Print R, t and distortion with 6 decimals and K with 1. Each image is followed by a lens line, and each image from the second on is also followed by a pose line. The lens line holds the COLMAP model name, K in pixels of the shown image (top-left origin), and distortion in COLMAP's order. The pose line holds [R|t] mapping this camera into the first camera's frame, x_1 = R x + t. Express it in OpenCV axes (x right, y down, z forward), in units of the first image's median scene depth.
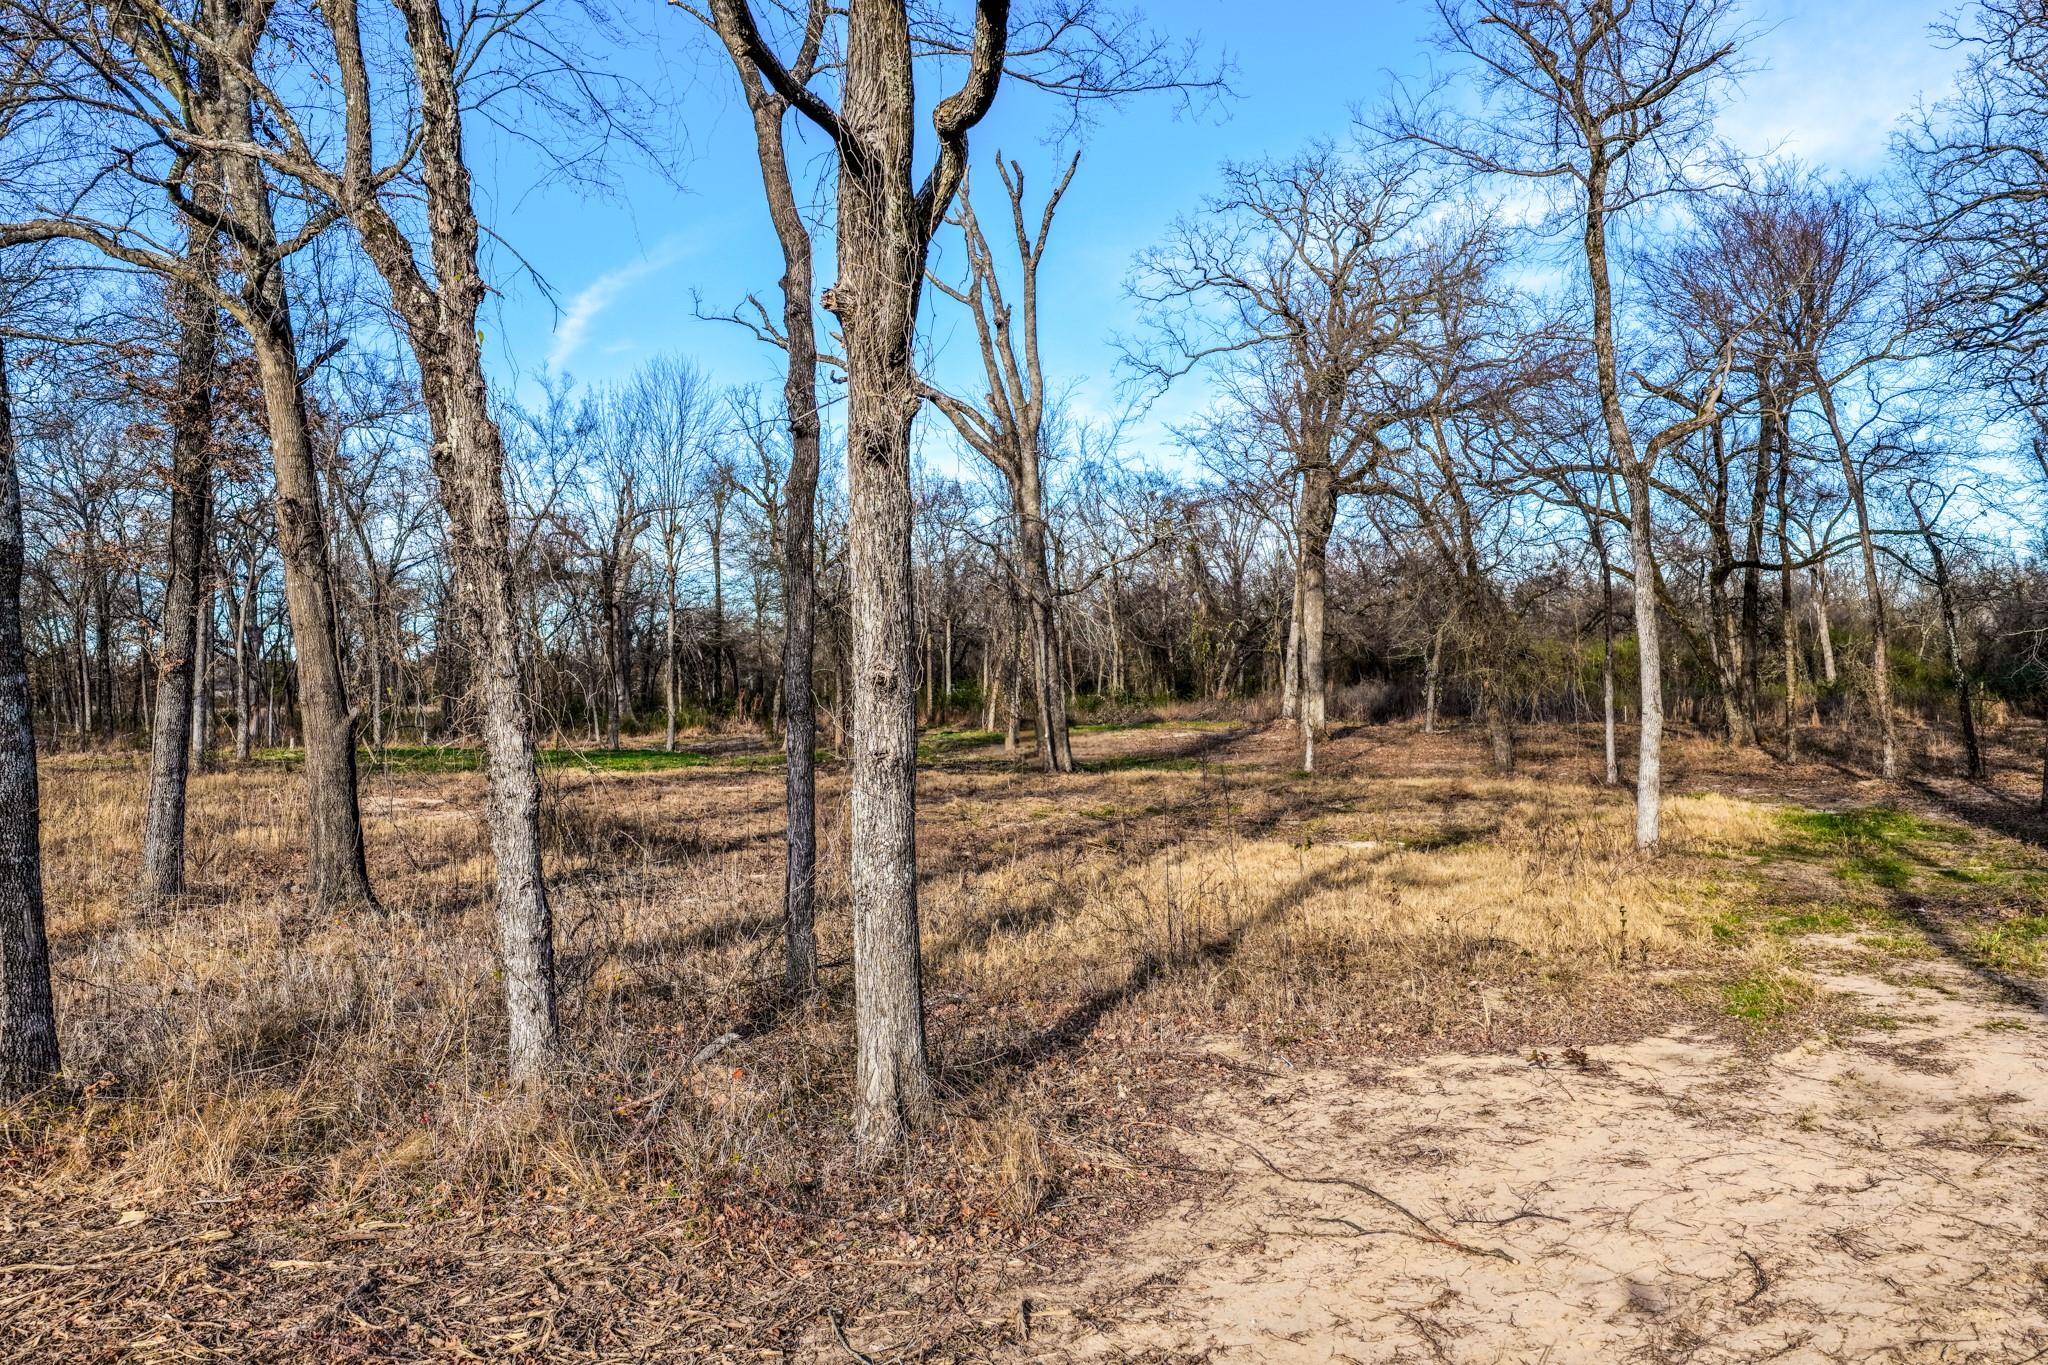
lens RADIAL K [[1694.9, 0, 1020.3], [0, 1694.9, 682.4], [0, 0, 1]] dist [-0.015480, 0.029976]
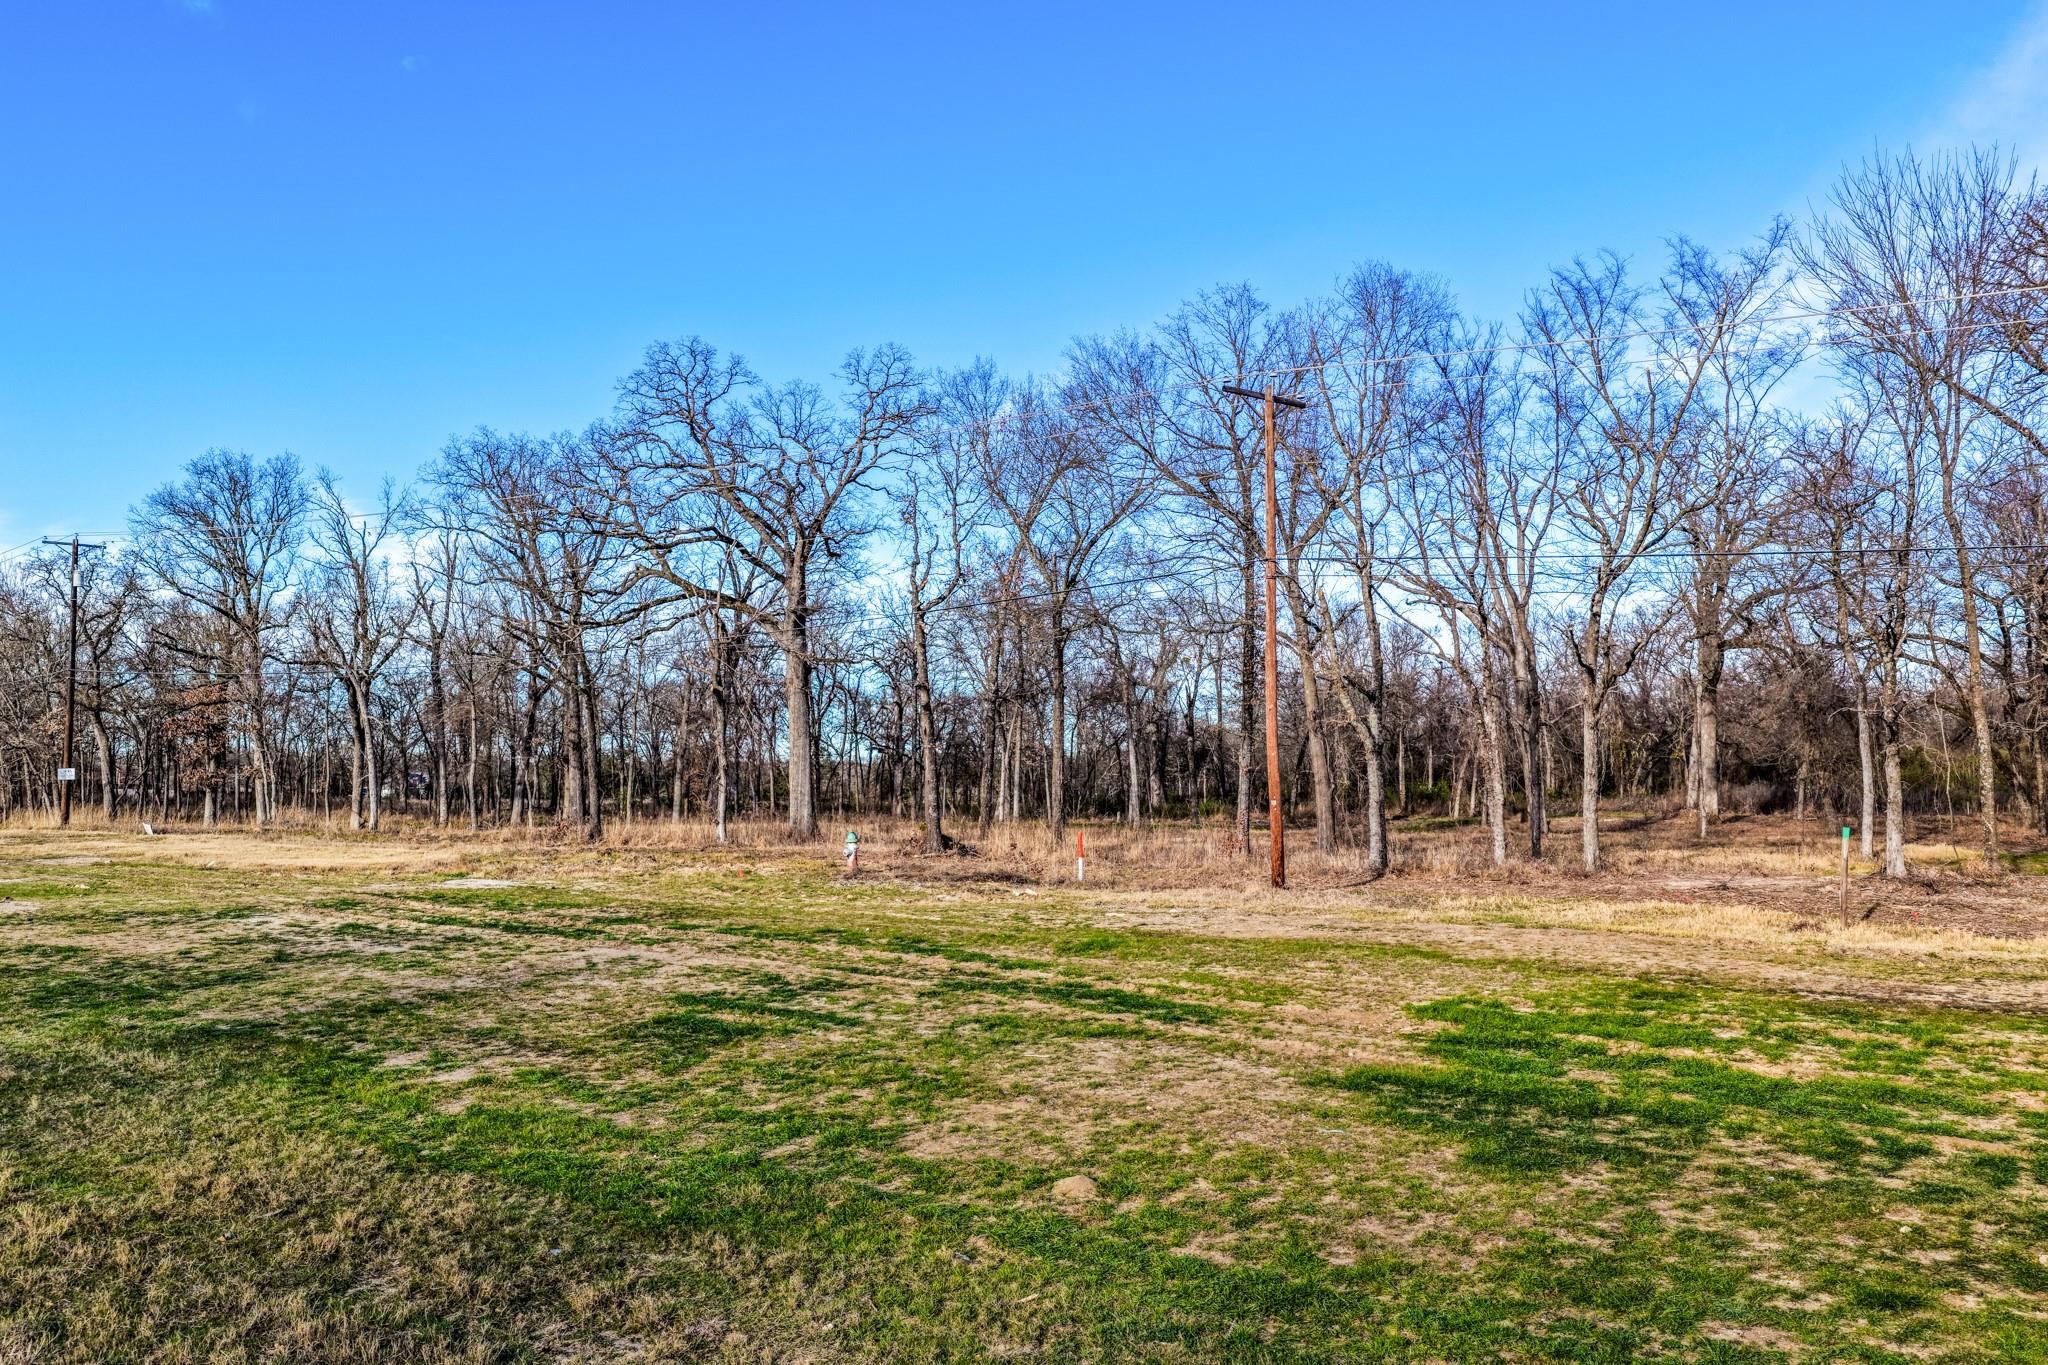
lens RADIAL K [[1694.9, 0, 1039.0], [0, 1694.9, 676.6], [0, 0, 1]] dist [-0.015480, 0.029976]
pose [[0.977414, -0.007166, -0.211212, -0.065146], [-0.006020, 0.998075, -0.061723, 0.002455], [0.211248, 0.061600, 0.975489, -0.437134]]
